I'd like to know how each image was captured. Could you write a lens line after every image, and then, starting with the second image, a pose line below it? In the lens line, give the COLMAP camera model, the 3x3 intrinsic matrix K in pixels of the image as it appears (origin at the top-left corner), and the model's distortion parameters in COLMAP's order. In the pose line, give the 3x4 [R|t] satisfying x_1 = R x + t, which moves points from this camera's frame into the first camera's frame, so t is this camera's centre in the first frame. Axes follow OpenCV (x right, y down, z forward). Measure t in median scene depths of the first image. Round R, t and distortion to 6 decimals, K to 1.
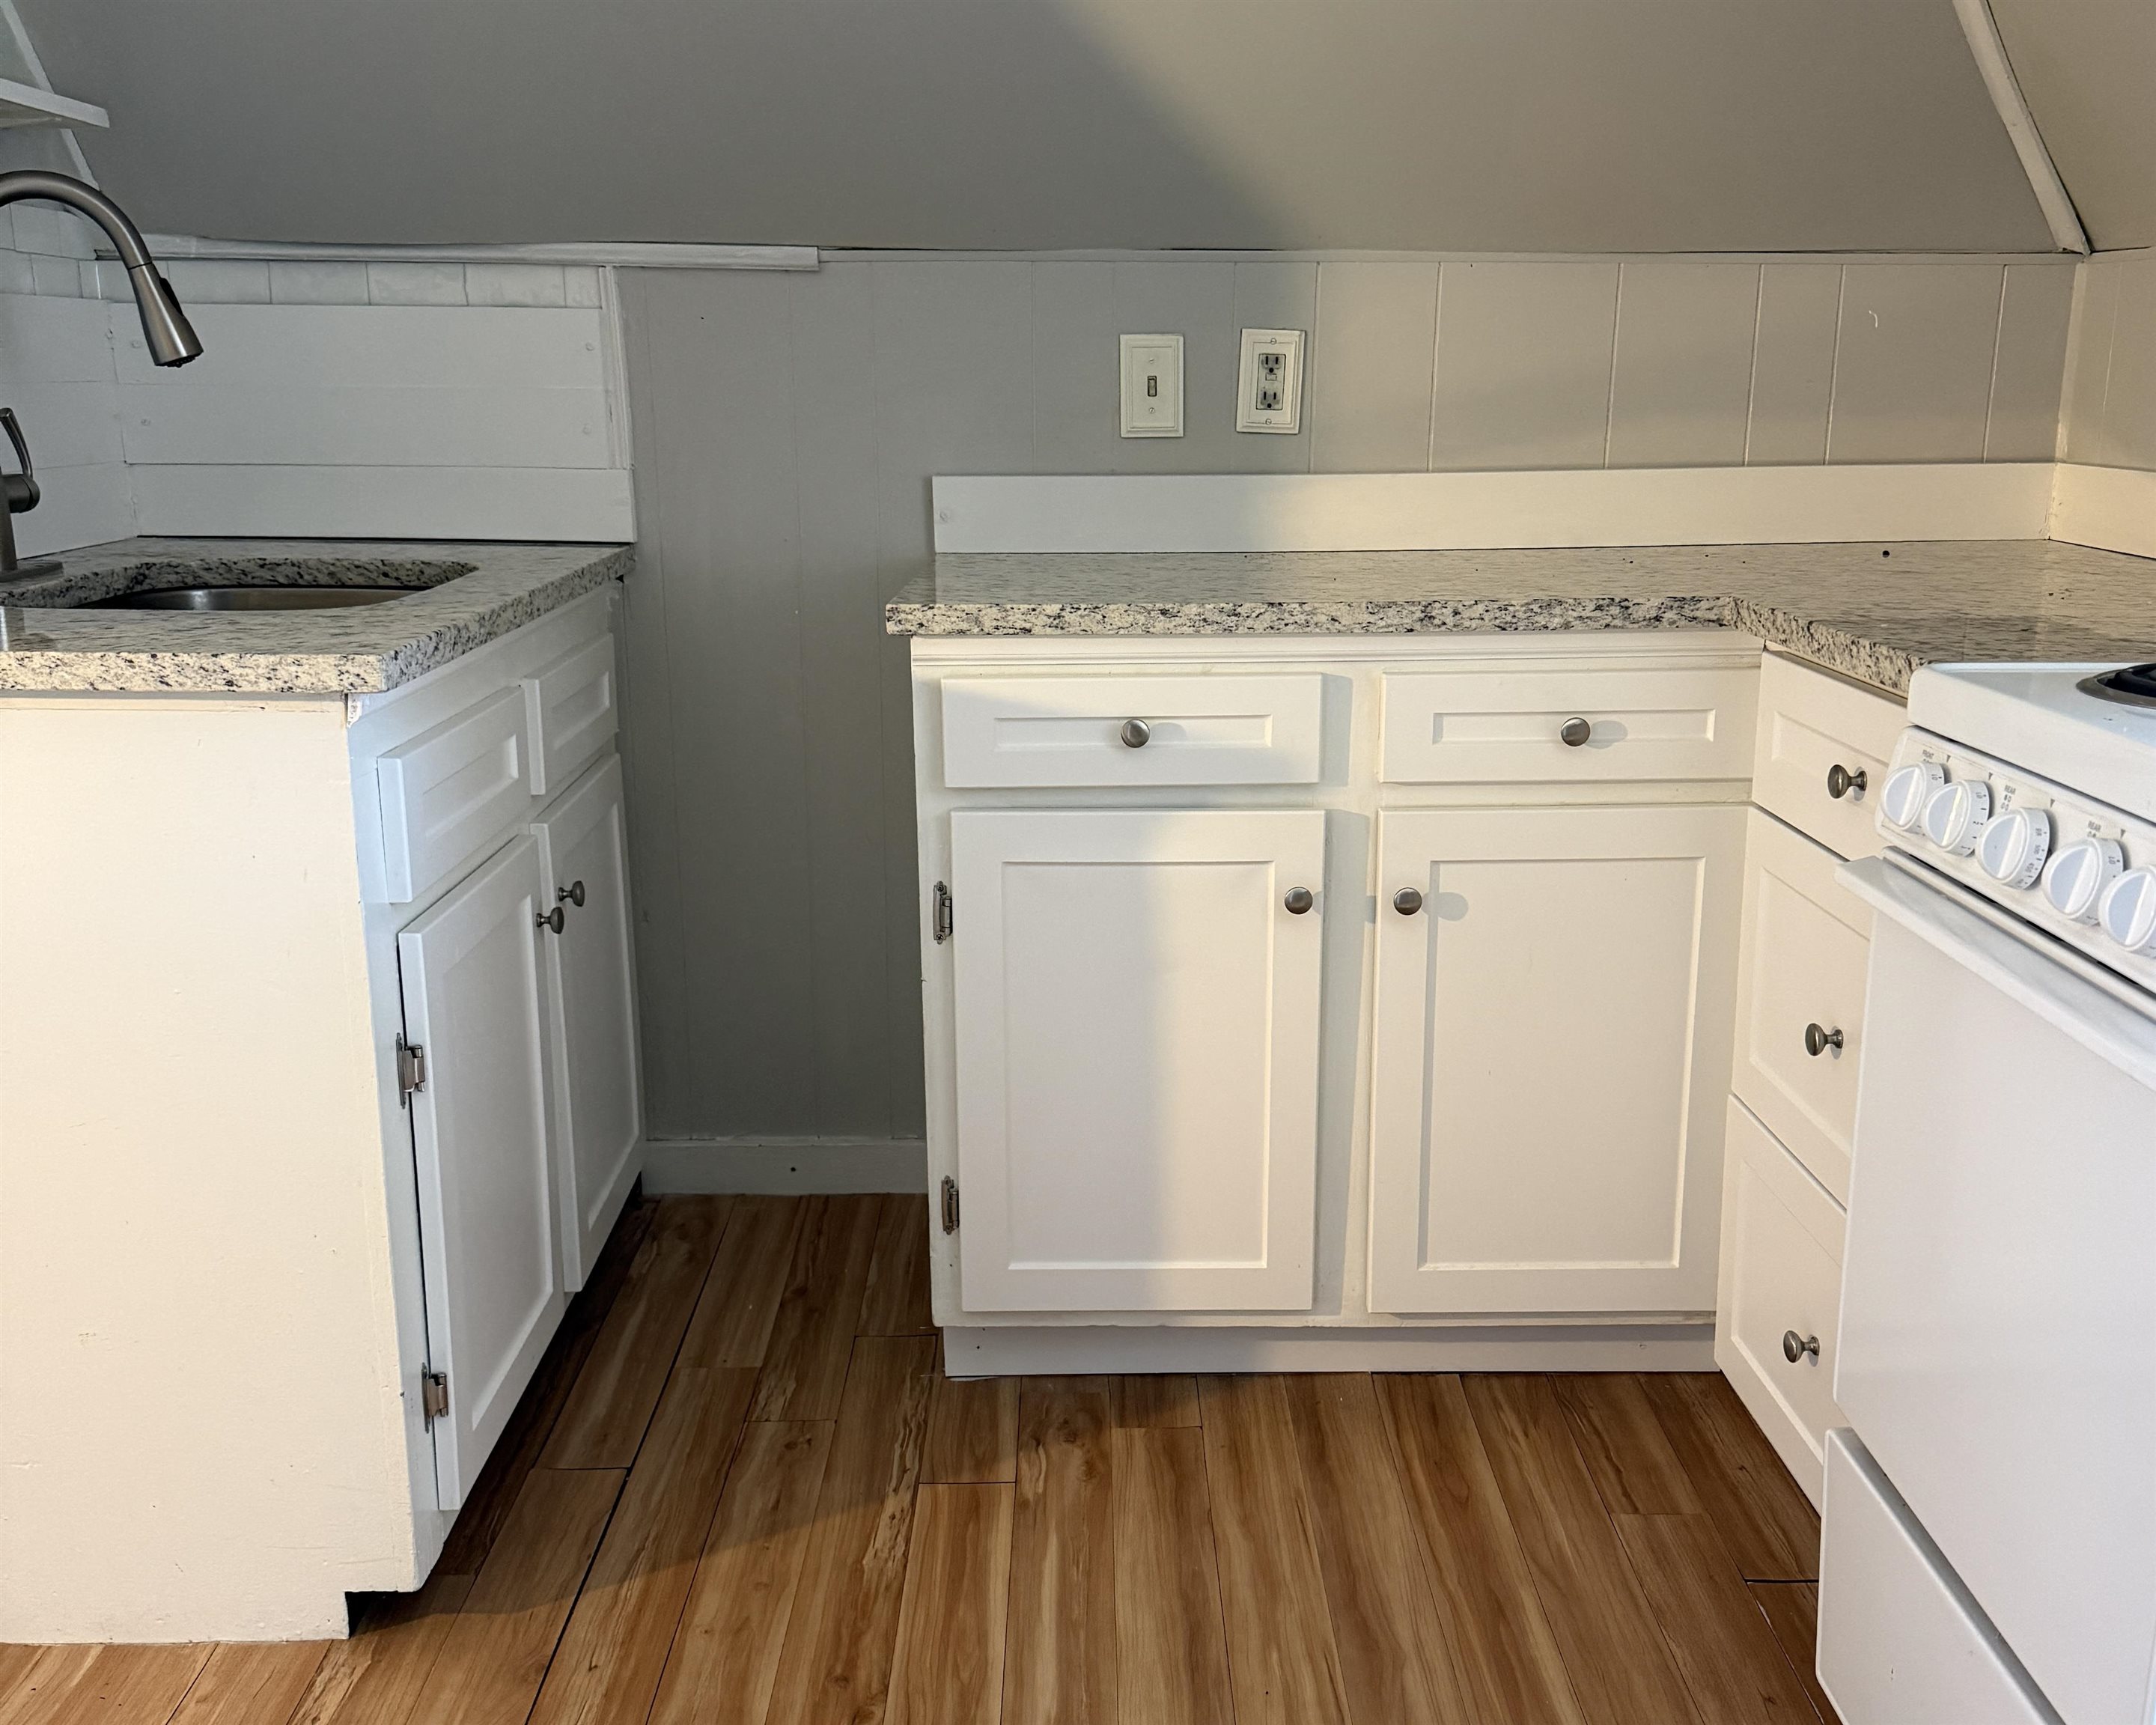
lens RADIAL K [[2166.4, 0, 1078.0], [0, 2166.4, 862.5], [0, 0, 1]] dist [0.007200, -0.002768]
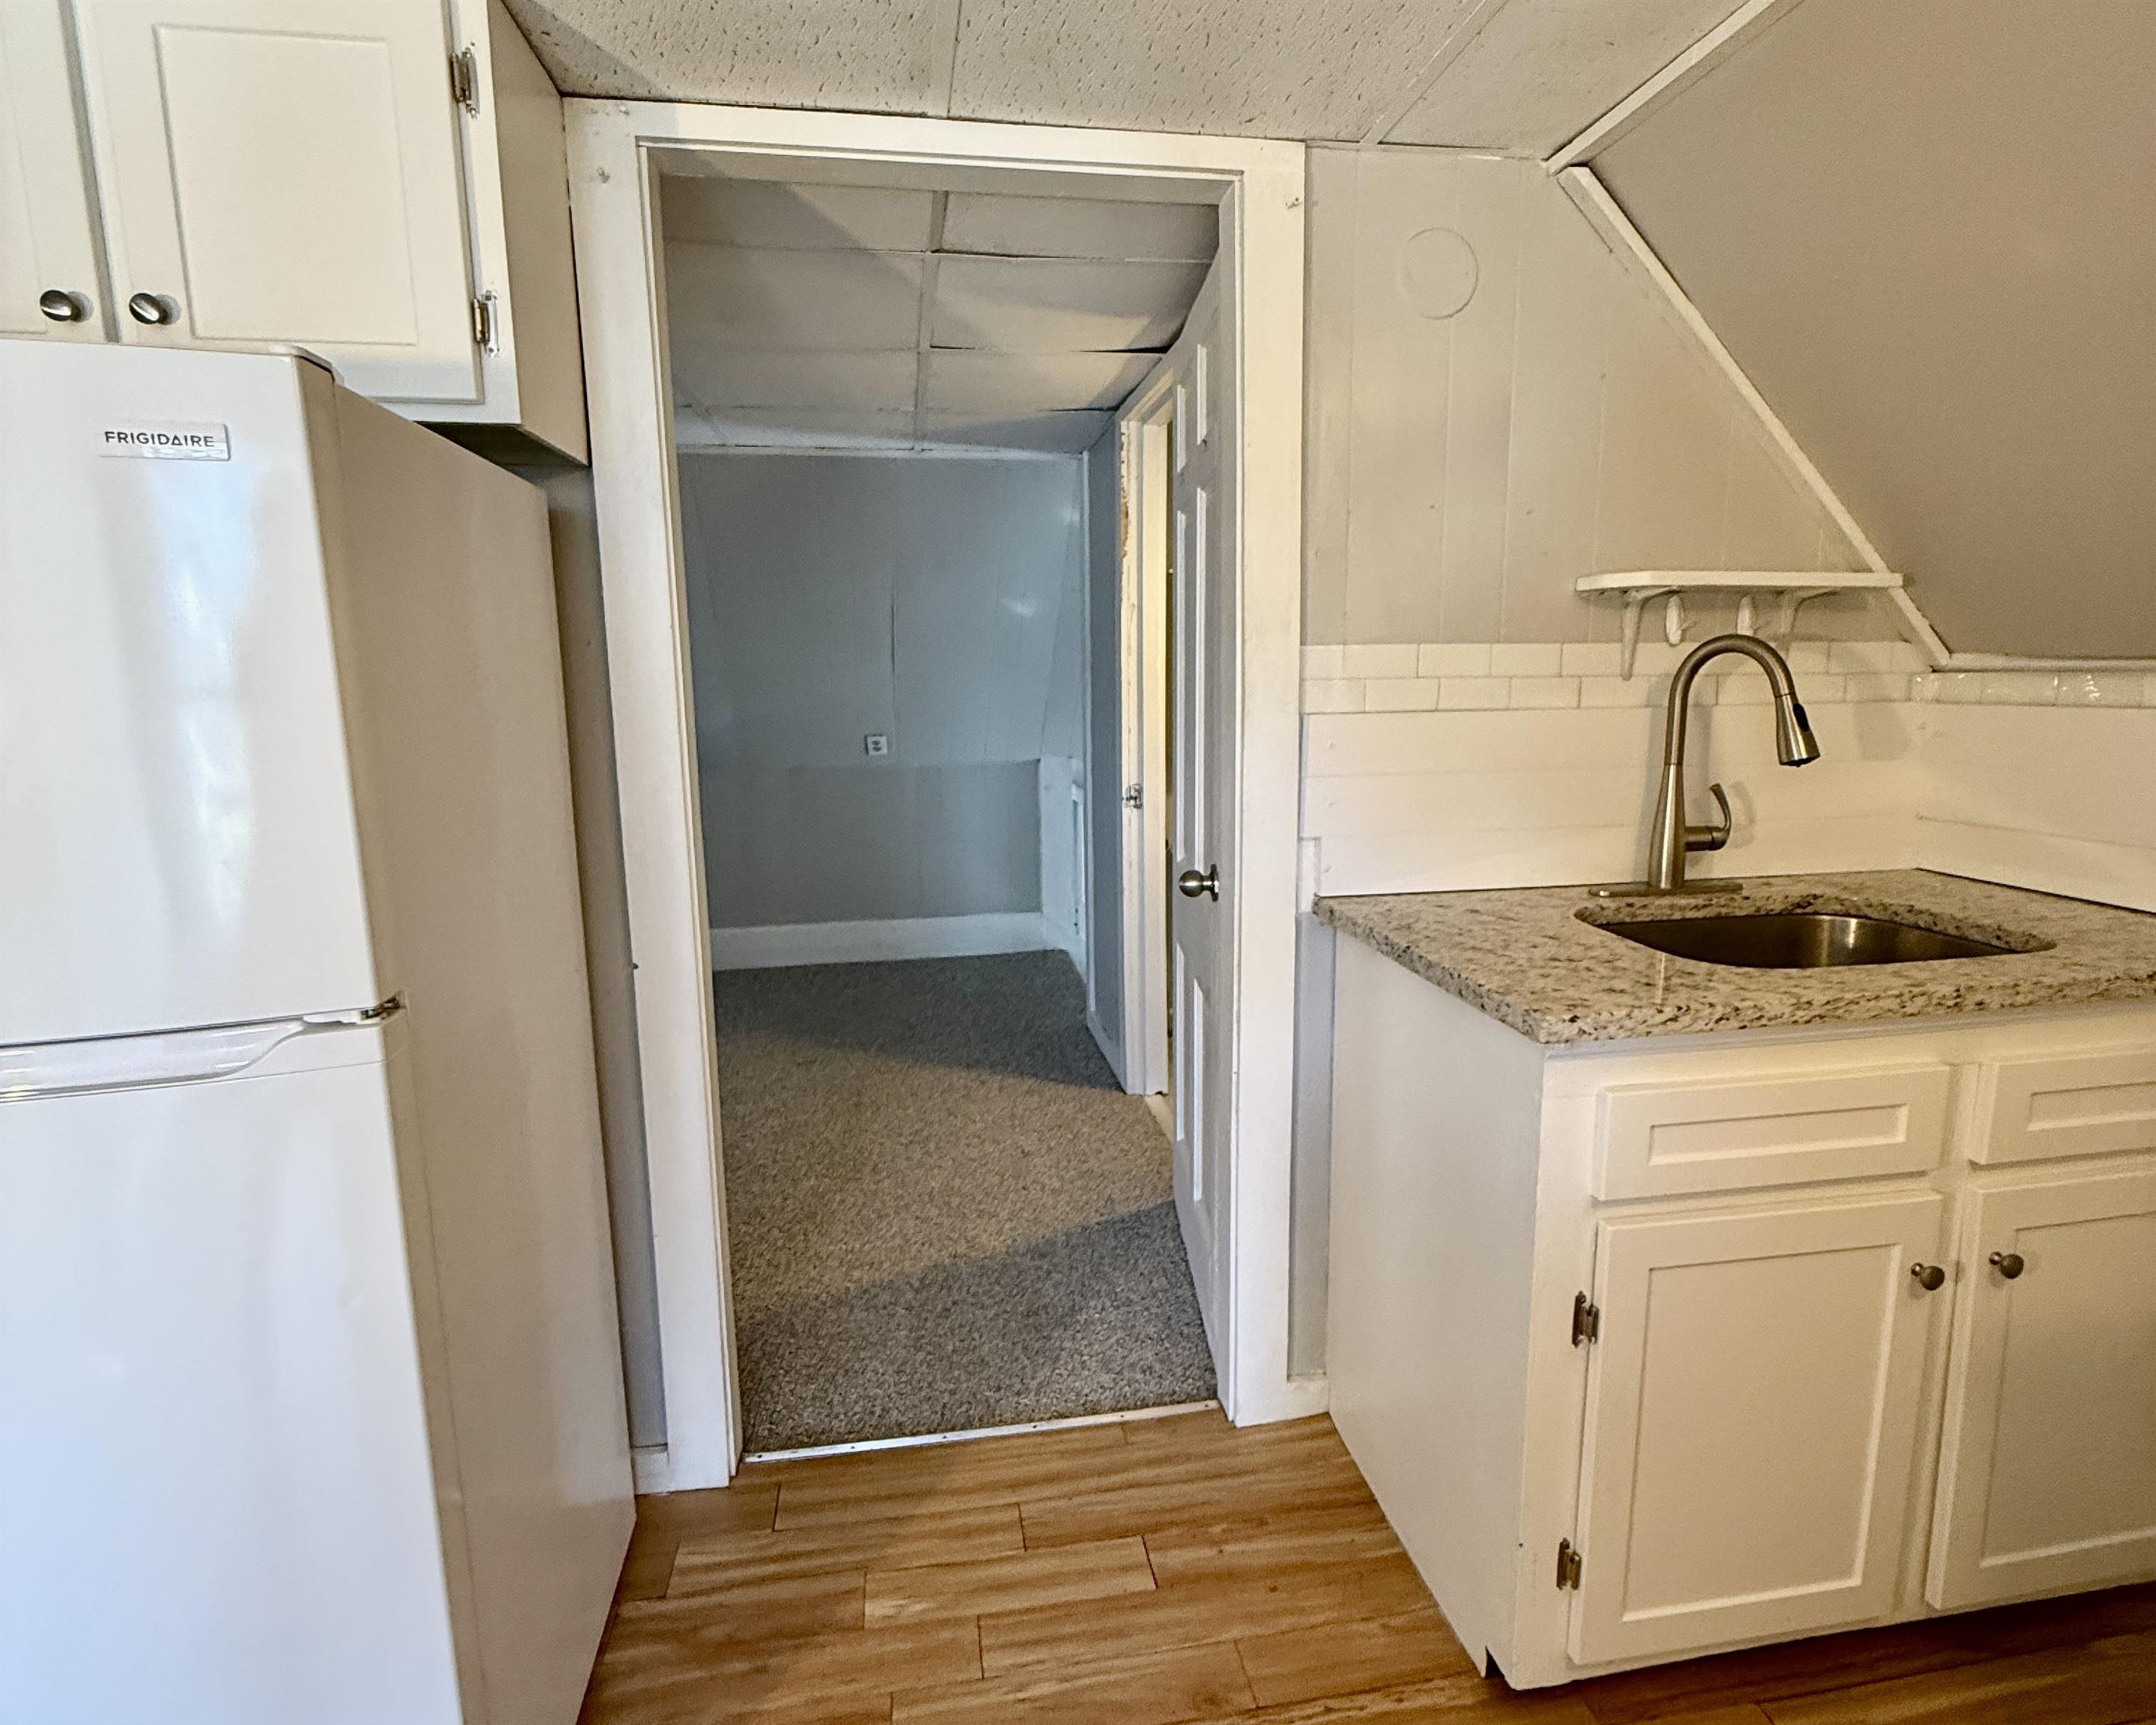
lens RADIAL K [[1115.8, 0, 1078.0], [0, 1115.8, 862.5], [0, 0, 1]] dist [0.021114, 0.000016]
pose [[0.180301, 0.149074, -0.972249, 0.209131], [-0.209349, 0.971617, 0.110154, -0.151032], [0.961075, 0.183678, 0.206392, 0.420840]]
